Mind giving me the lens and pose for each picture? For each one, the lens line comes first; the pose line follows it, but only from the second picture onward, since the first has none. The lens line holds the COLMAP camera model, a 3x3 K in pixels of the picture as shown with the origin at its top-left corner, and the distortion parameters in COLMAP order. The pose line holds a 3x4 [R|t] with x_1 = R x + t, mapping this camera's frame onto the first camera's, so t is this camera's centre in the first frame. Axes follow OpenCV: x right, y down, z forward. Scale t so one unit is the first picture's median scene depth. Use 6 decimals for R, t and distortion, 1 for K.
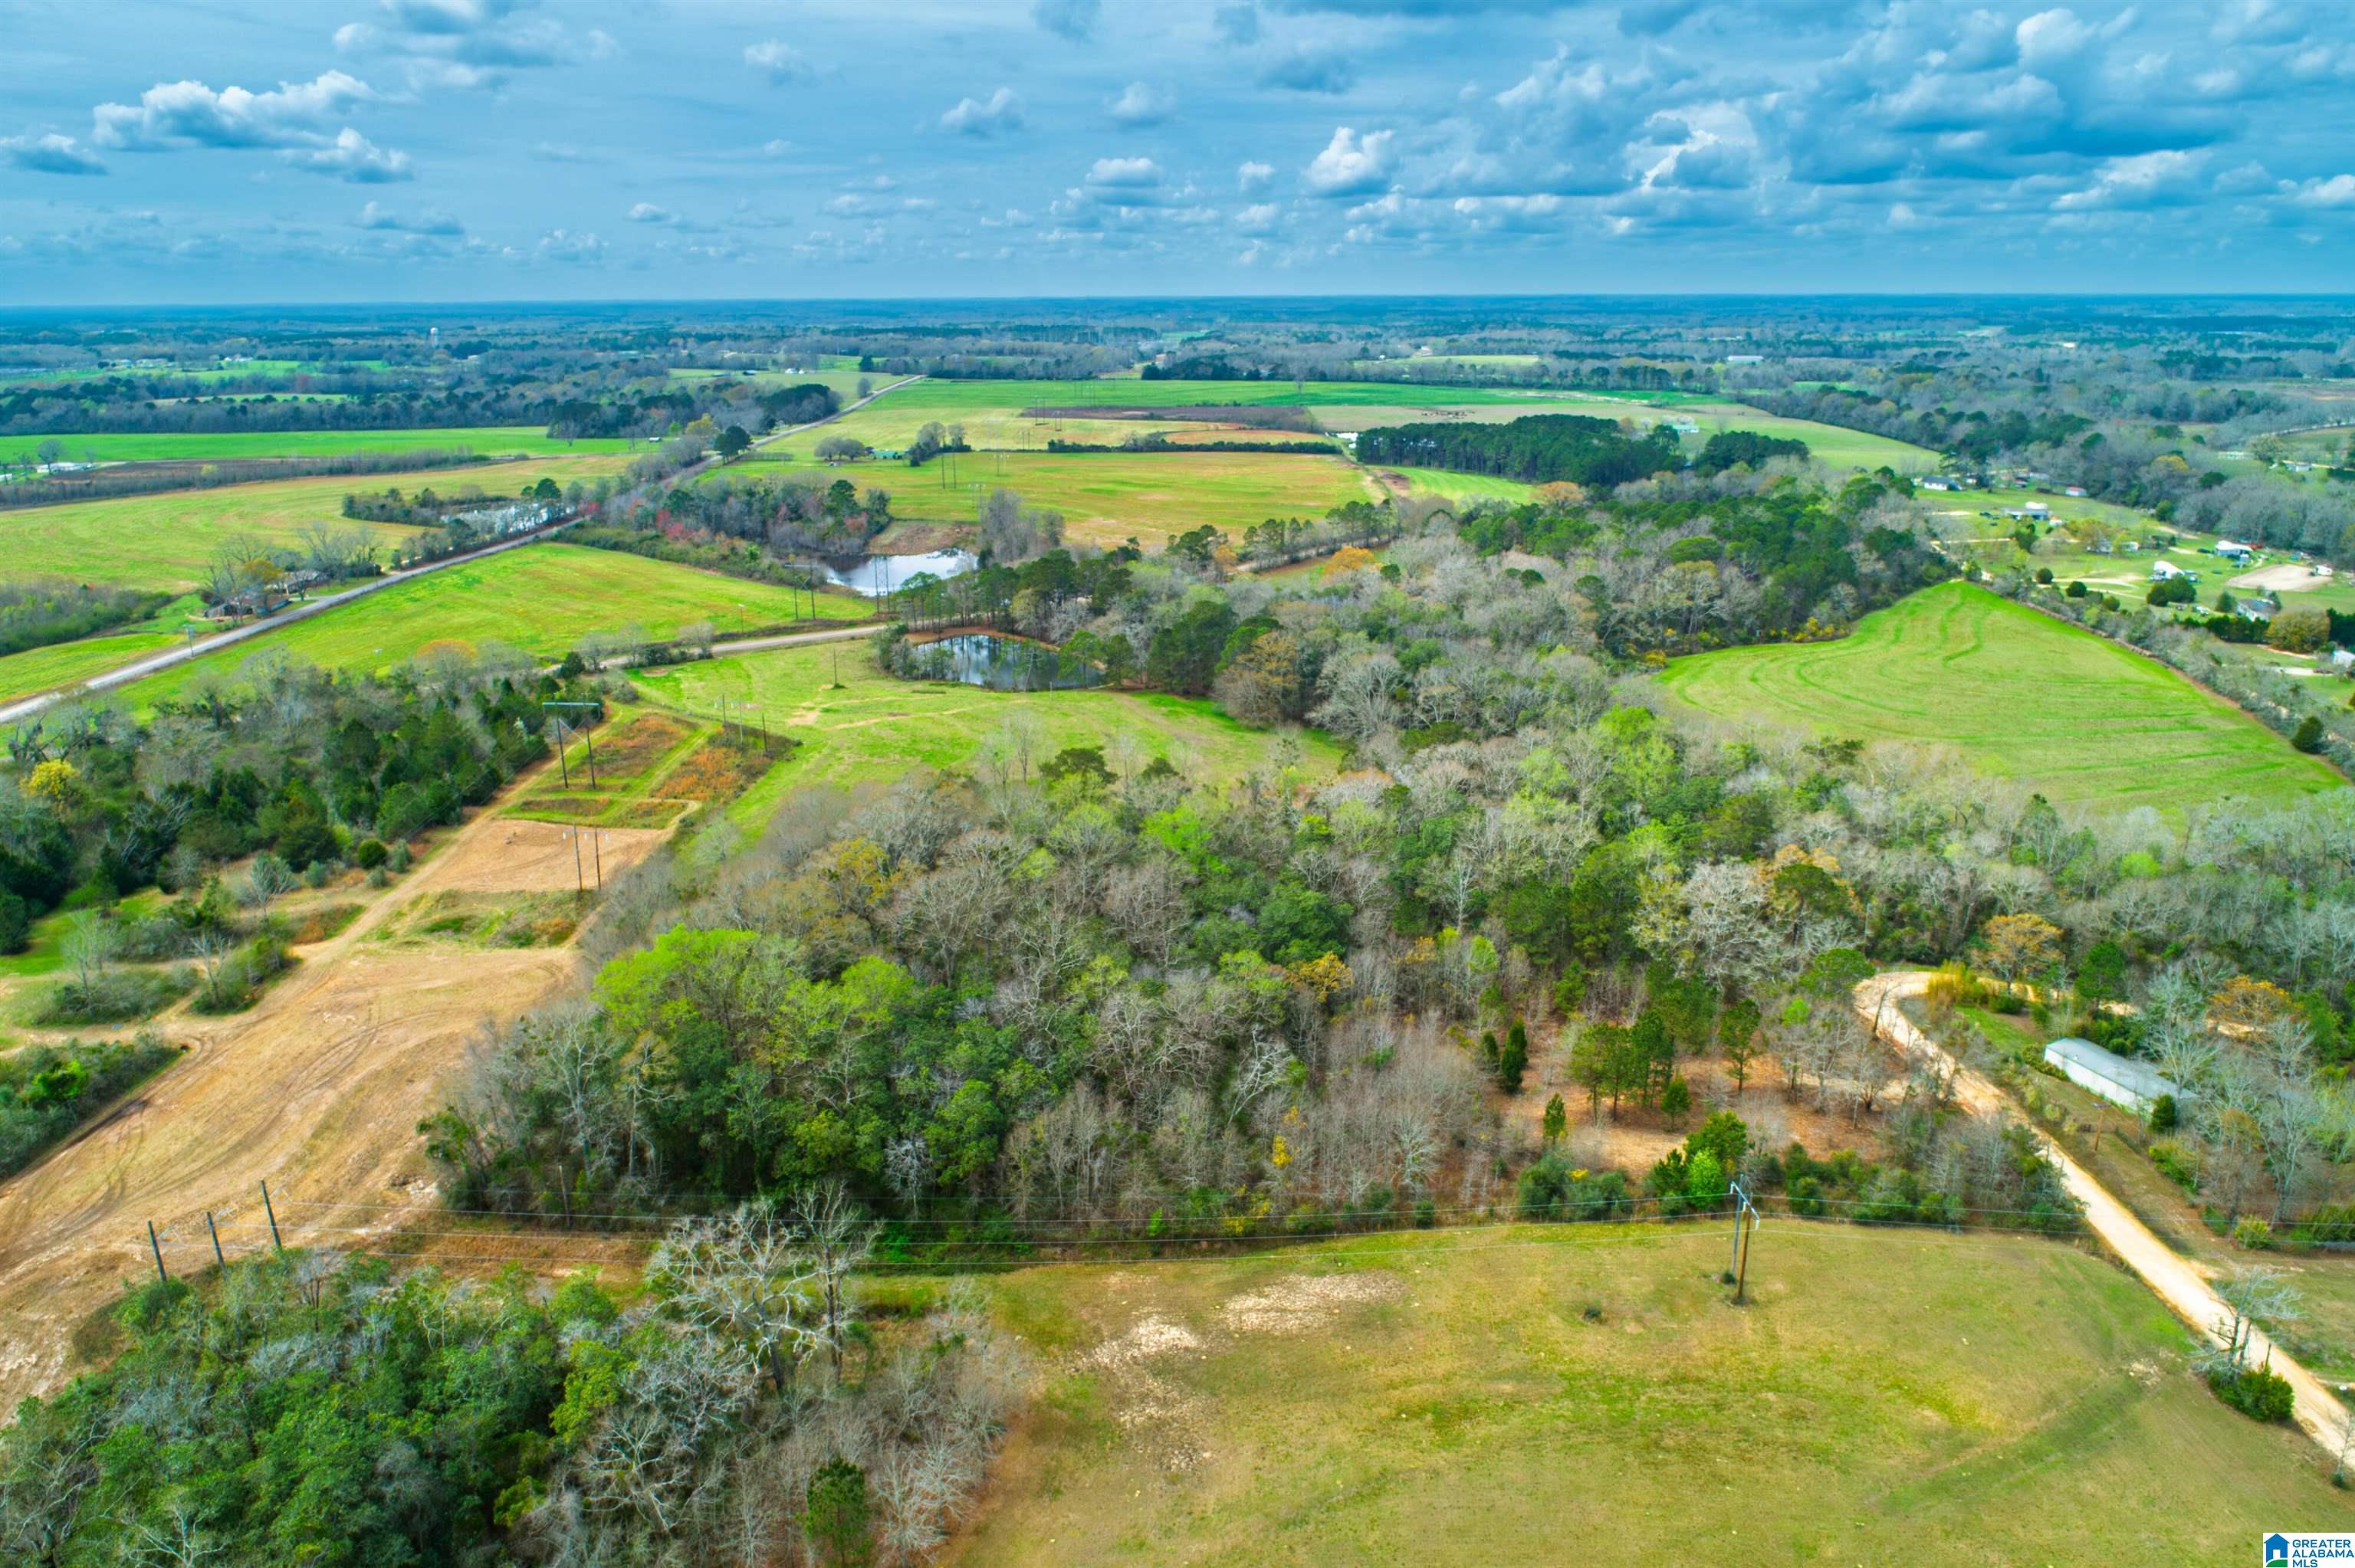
lens RADIAL K [[1572.4, 0, 1172.5], [0, 1572.4, 861.6], [0, 0, 1]] dist [-0.001232, 0.004907]
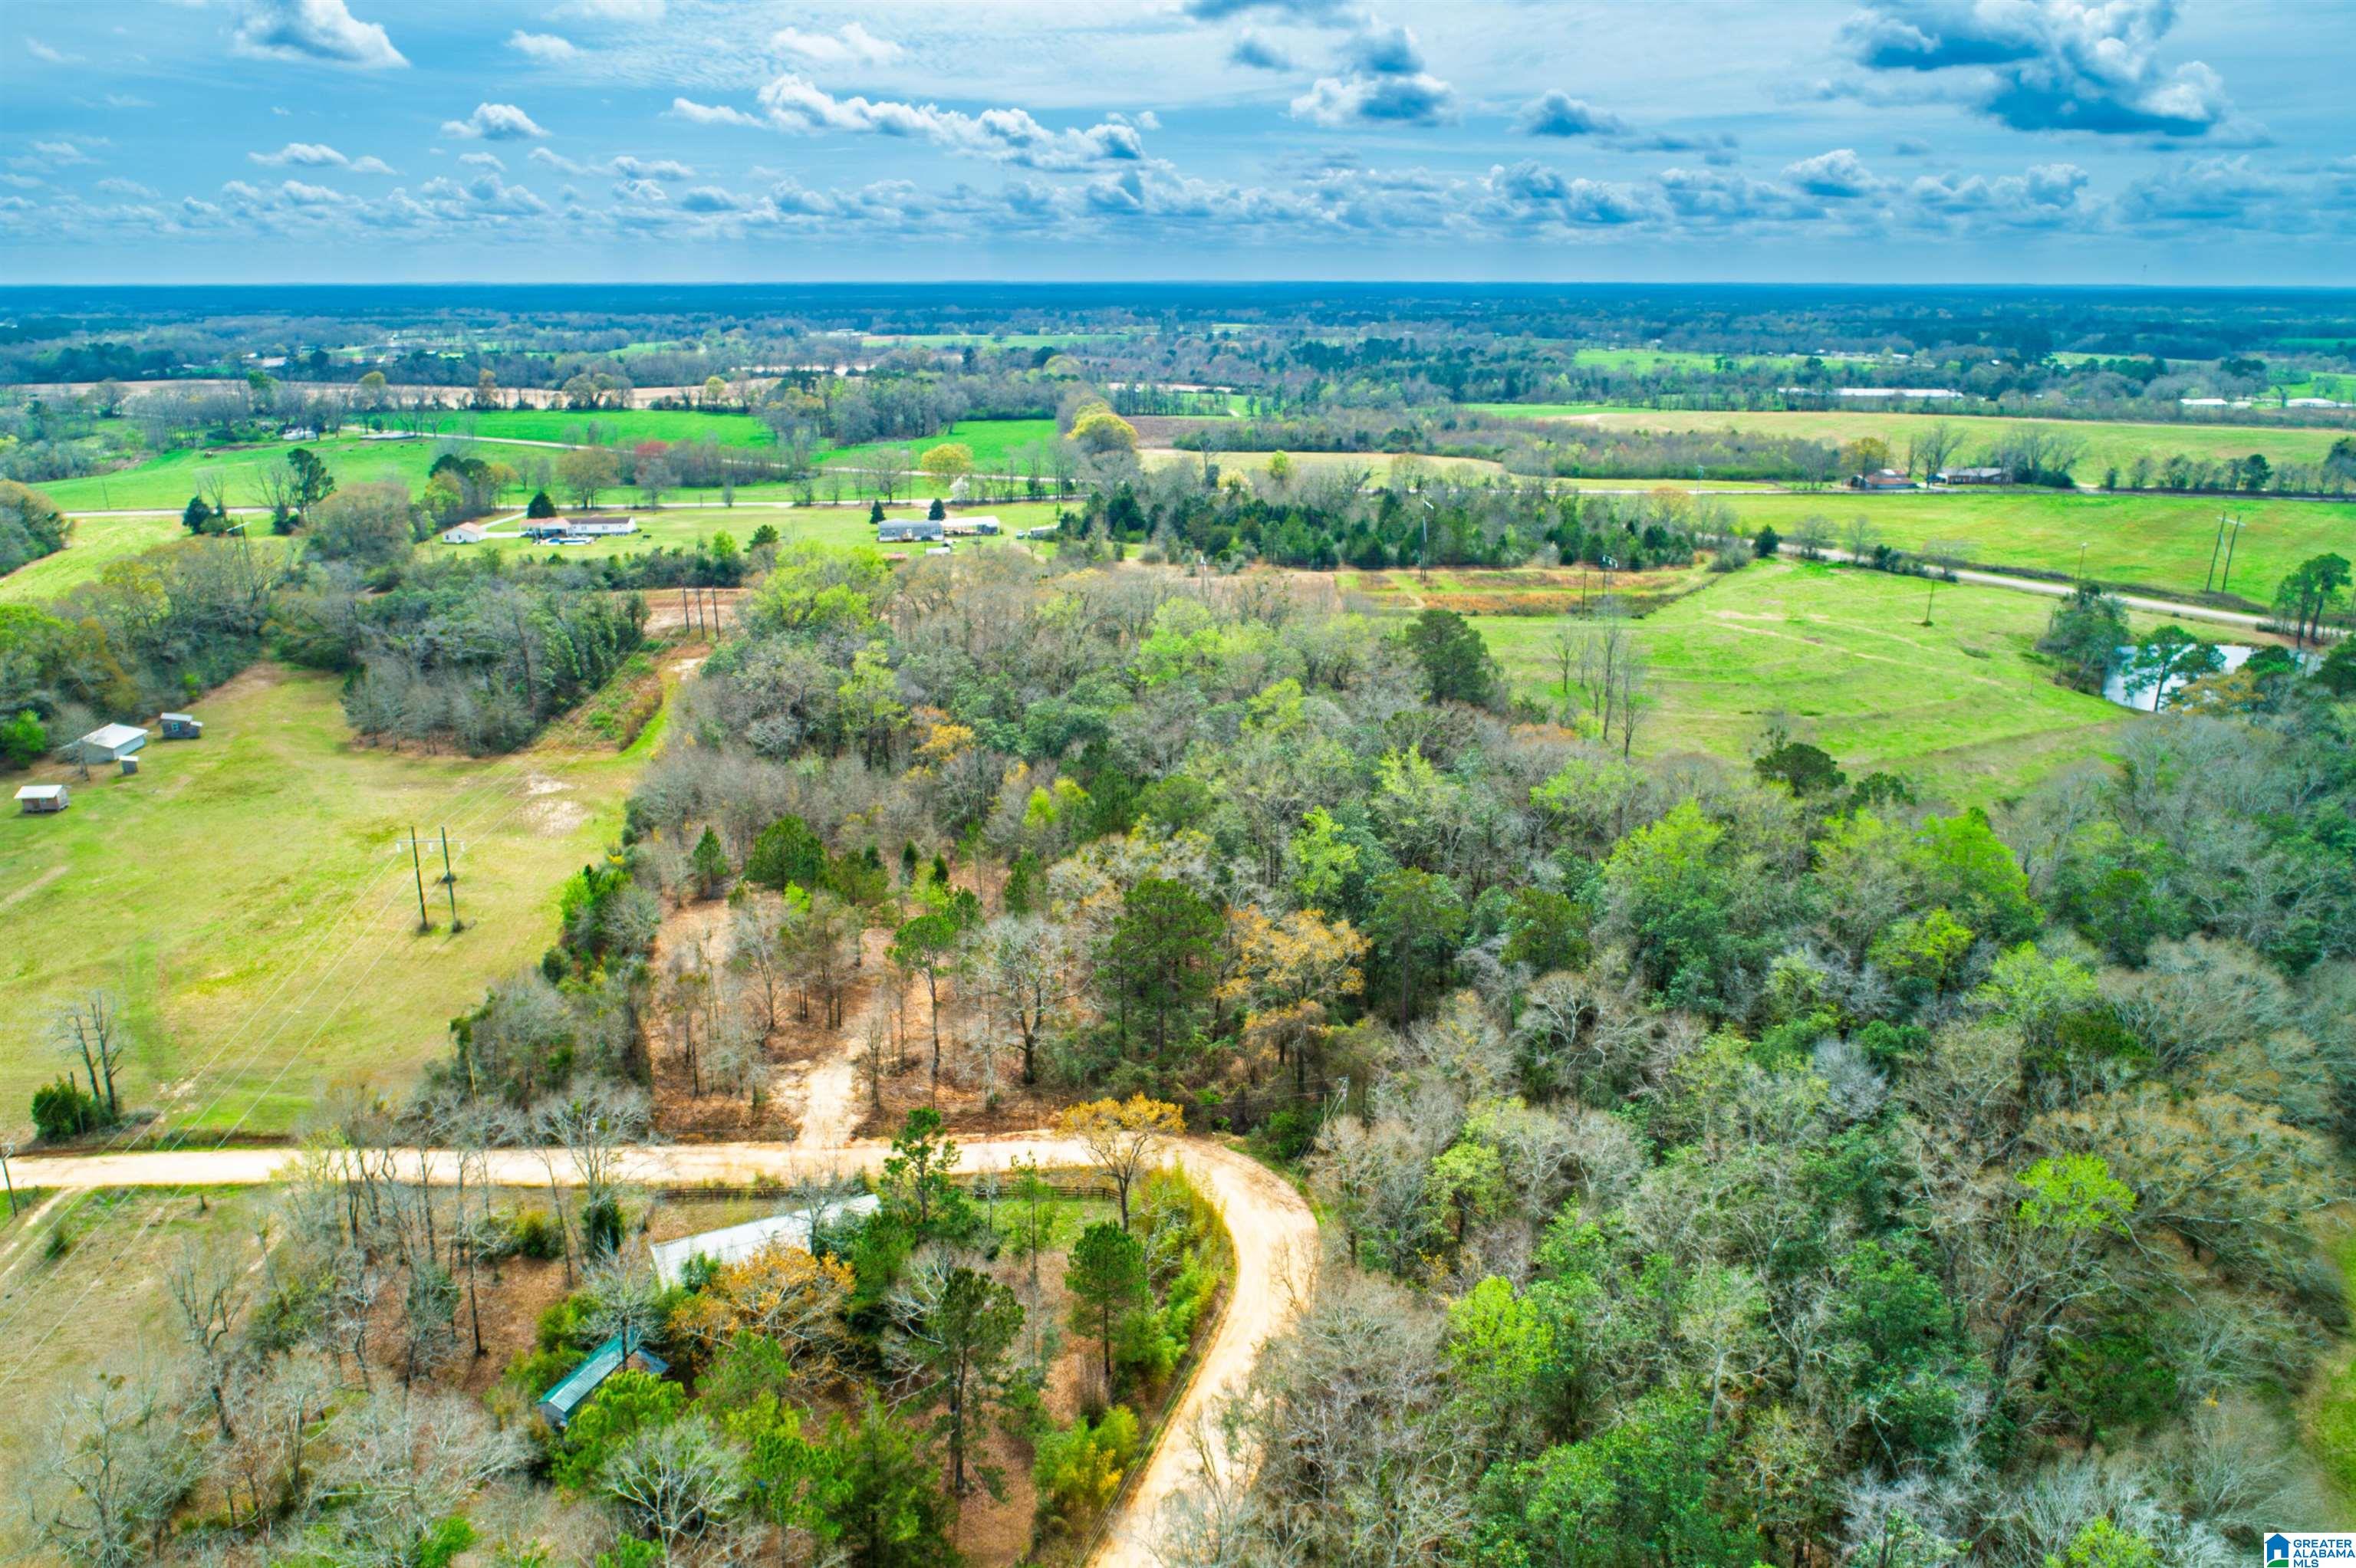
lens RADIAL K [[1629.5, 0, 1179.3], [0, 1629.5, 780.7], [0, 0, 1]] dist [-0.001828, 0.011139]
pose [[0.083497, 0.304760, -0.948762, 1.088823], [-0.348816, 0.900792, 0.258653, -0.224287], [0.933464, 0.309347, 0.181519, 0.927694]]
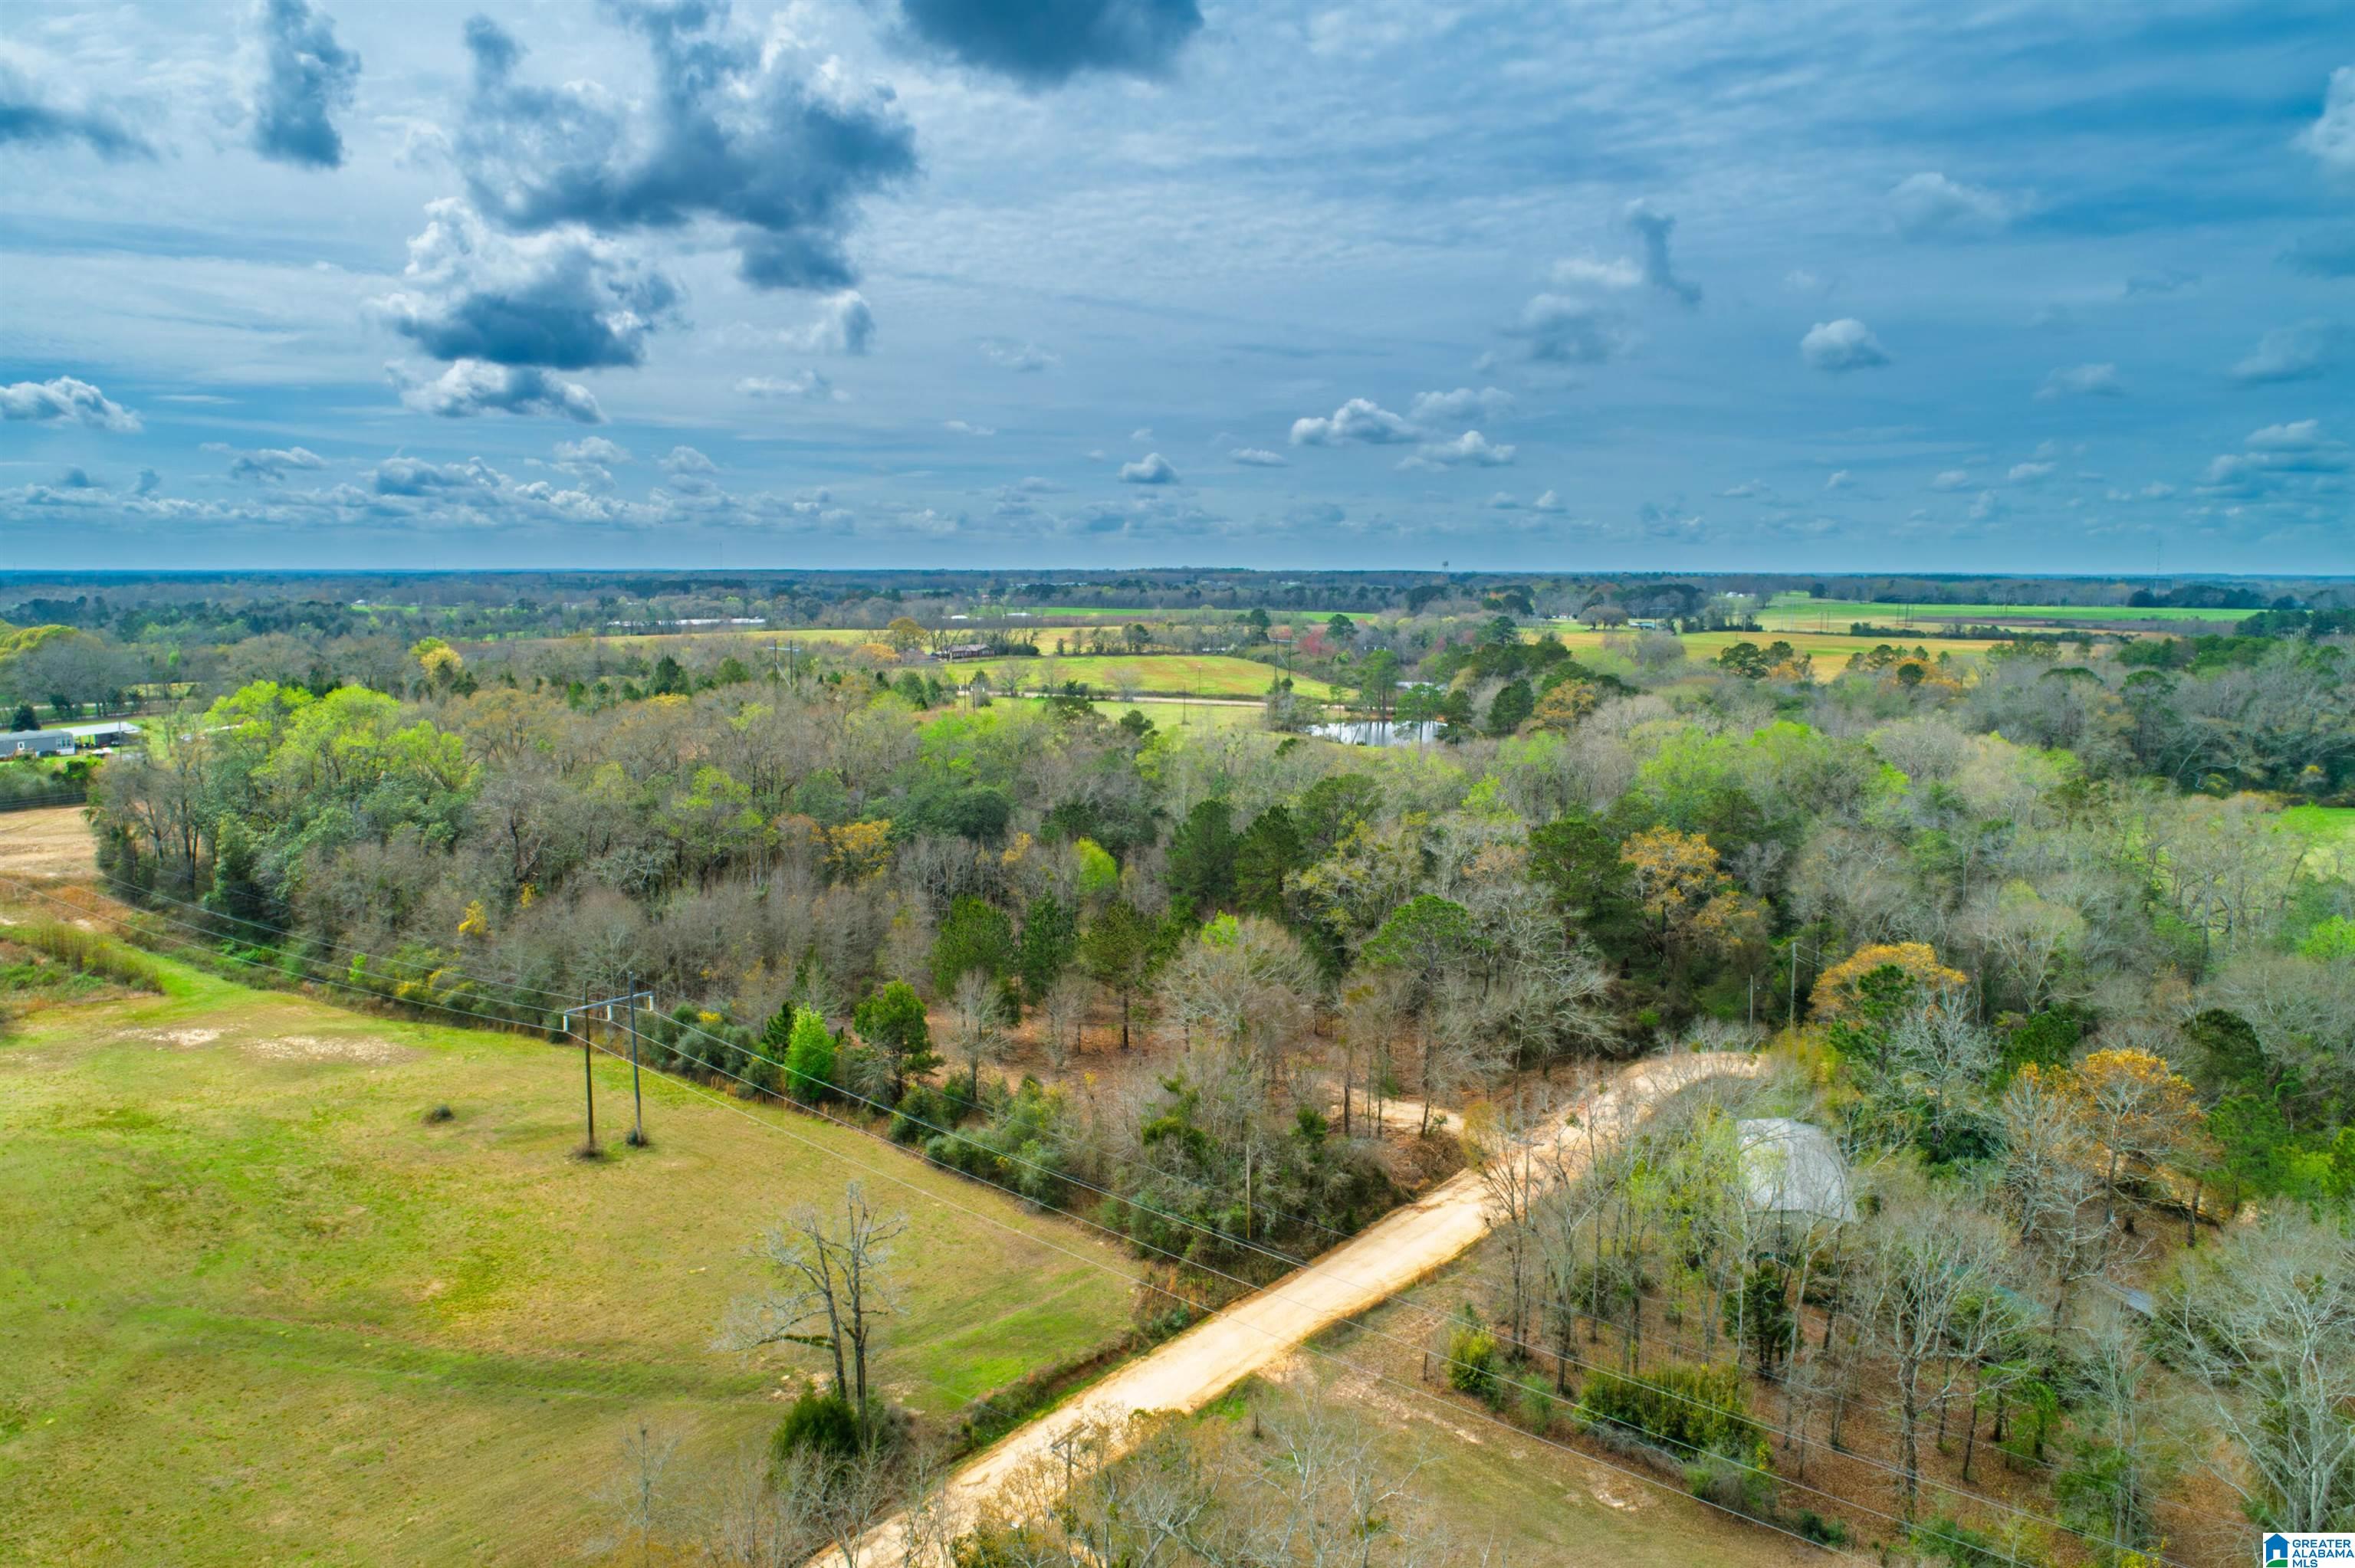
lens RADIAL K [[1590.1, 0, 1178.1], [0, 1590.1, 777.9], [0, 0, 1]] dist [0.001135, 0.005599]
pose [[0.793258, 0.089518, -0.602270, 0.711887], [-0.217591, 0.965495, -0.143087, 0.120531], [0.568680, 0.244554, 0.785364, 0.411159]]
